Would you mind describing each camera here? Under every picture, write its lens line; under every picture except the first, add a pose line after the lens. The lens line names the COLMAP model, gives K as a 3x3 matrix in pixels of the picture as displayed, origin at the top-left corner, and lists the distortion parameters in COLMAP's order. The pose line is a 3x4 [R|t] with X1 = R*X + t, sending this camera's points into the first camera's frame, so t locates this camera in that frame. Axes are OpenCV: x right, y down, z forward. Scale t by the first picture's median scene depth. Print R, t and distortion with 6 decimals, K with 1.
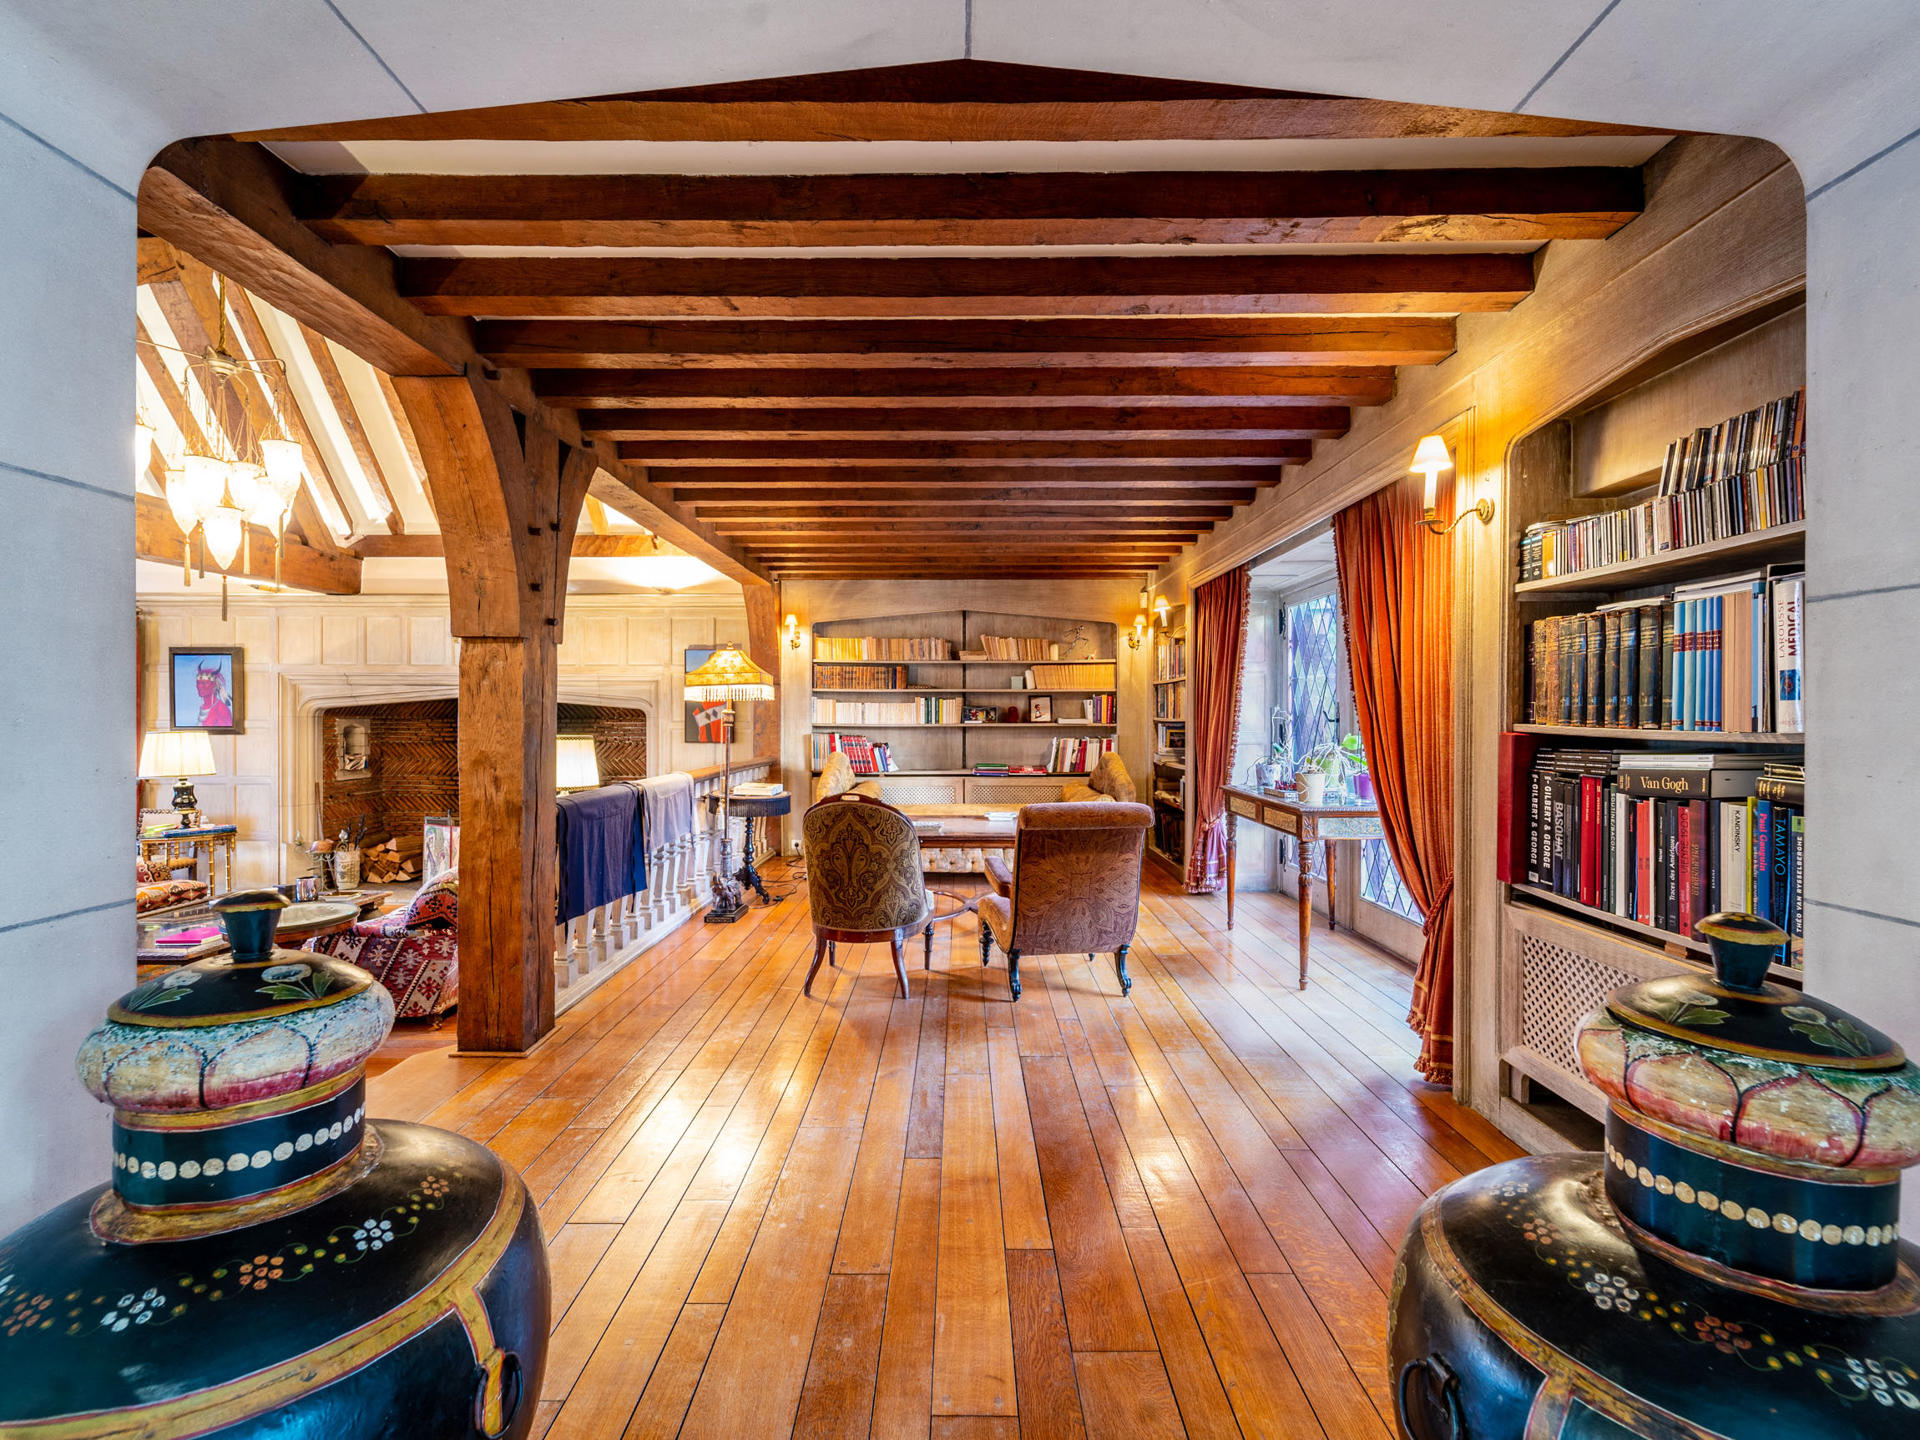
lens RADIAL K [[870.4, 0, 960.0], [0, 870.4, 720.0], [0, 0, 1]] dist [-0.000827, -0.000734]
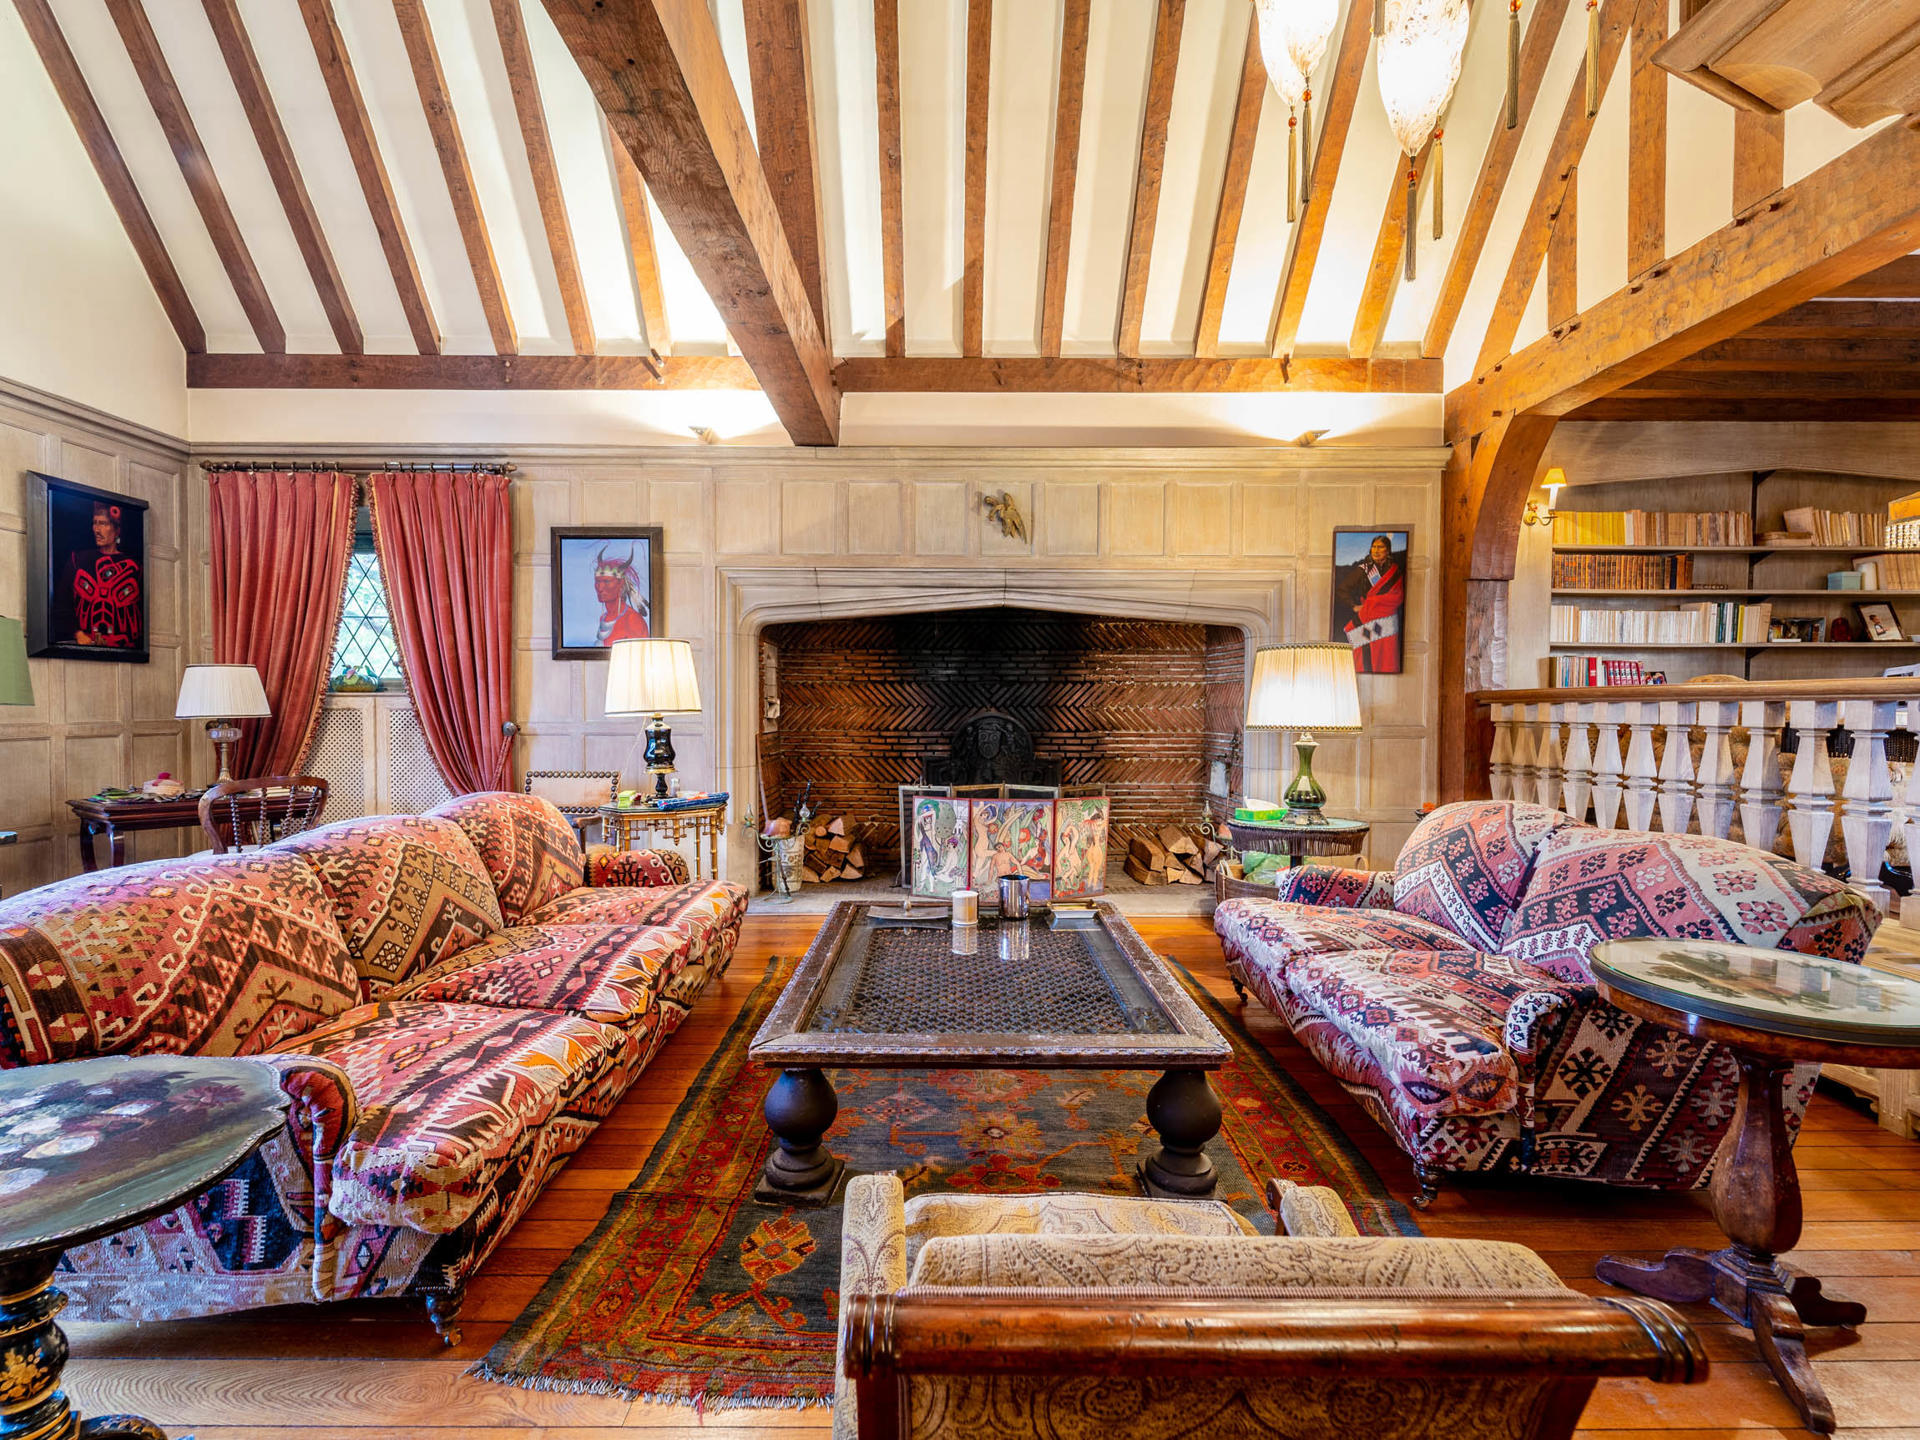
lens RADIAL K [[886.0, 0, 937.3], [0, 886.0, 729.8], [0, 0, 1]] dist [0.000131, -0.000833]
pose [[0.999998, 0.001204, 0.001602, -0.626255], [-0.001236, 0.999793, 0.020321, 0.056898], [-0.001577, -0.020323, 0.999792, 0.328266]]
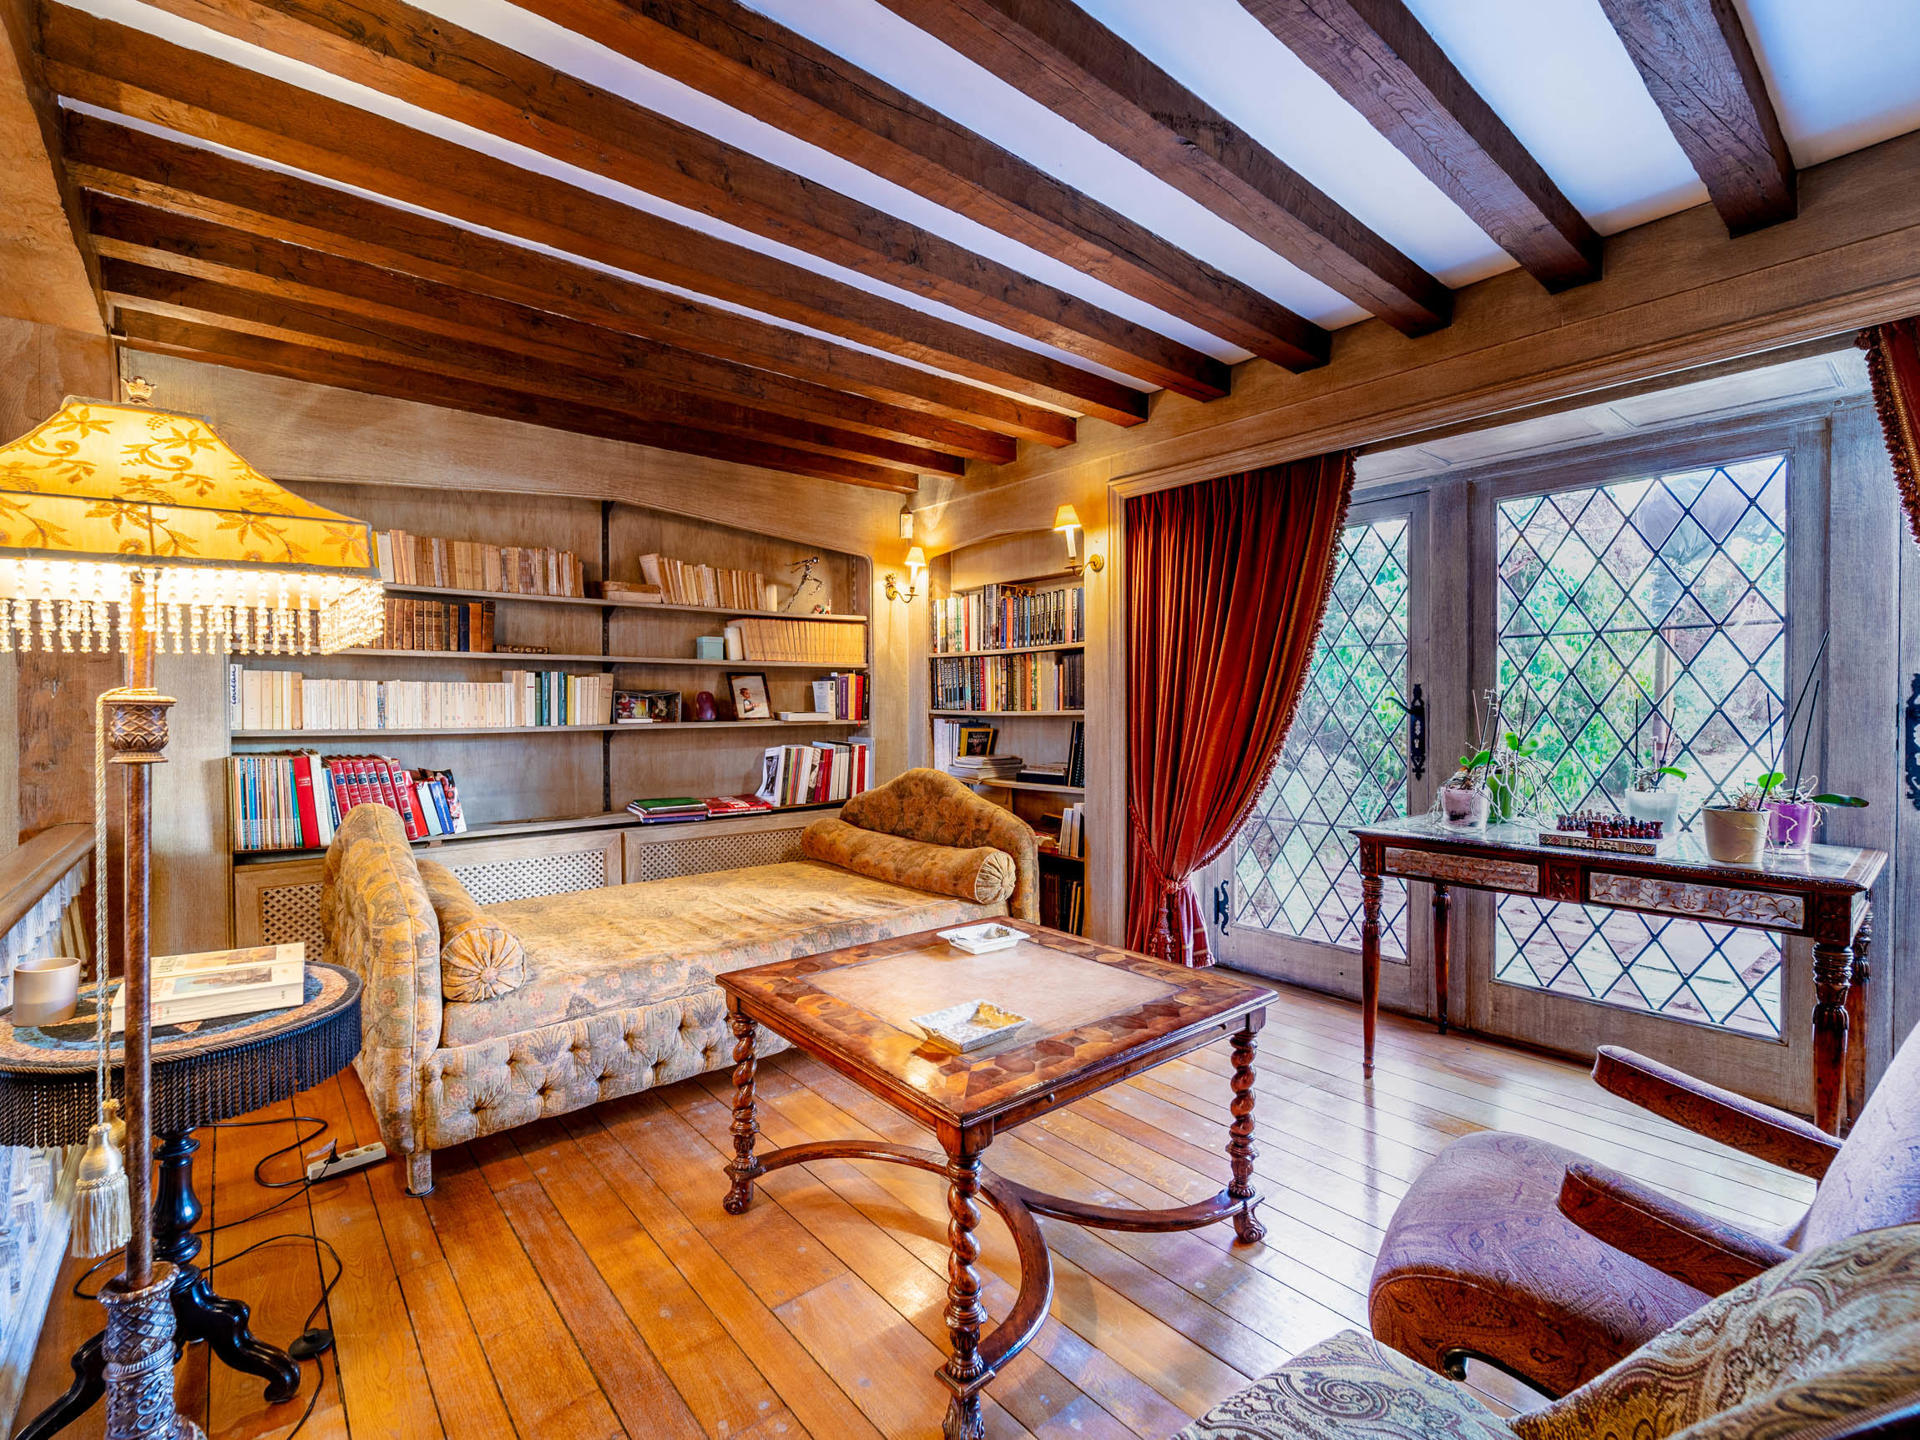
lens RADIAL K [[870.4, 0, 960.0], [0, 870.4, 720.0], [0, 0, 1]] dist [-0.000827, -0.000734]
pose [[0.761049, -0.015156, 0.648518, -0.172663], [0.007486, 0.999866, 0.014582, -0.004270], [-0.648651, -0.006243, 0.761060, 0.479376]]
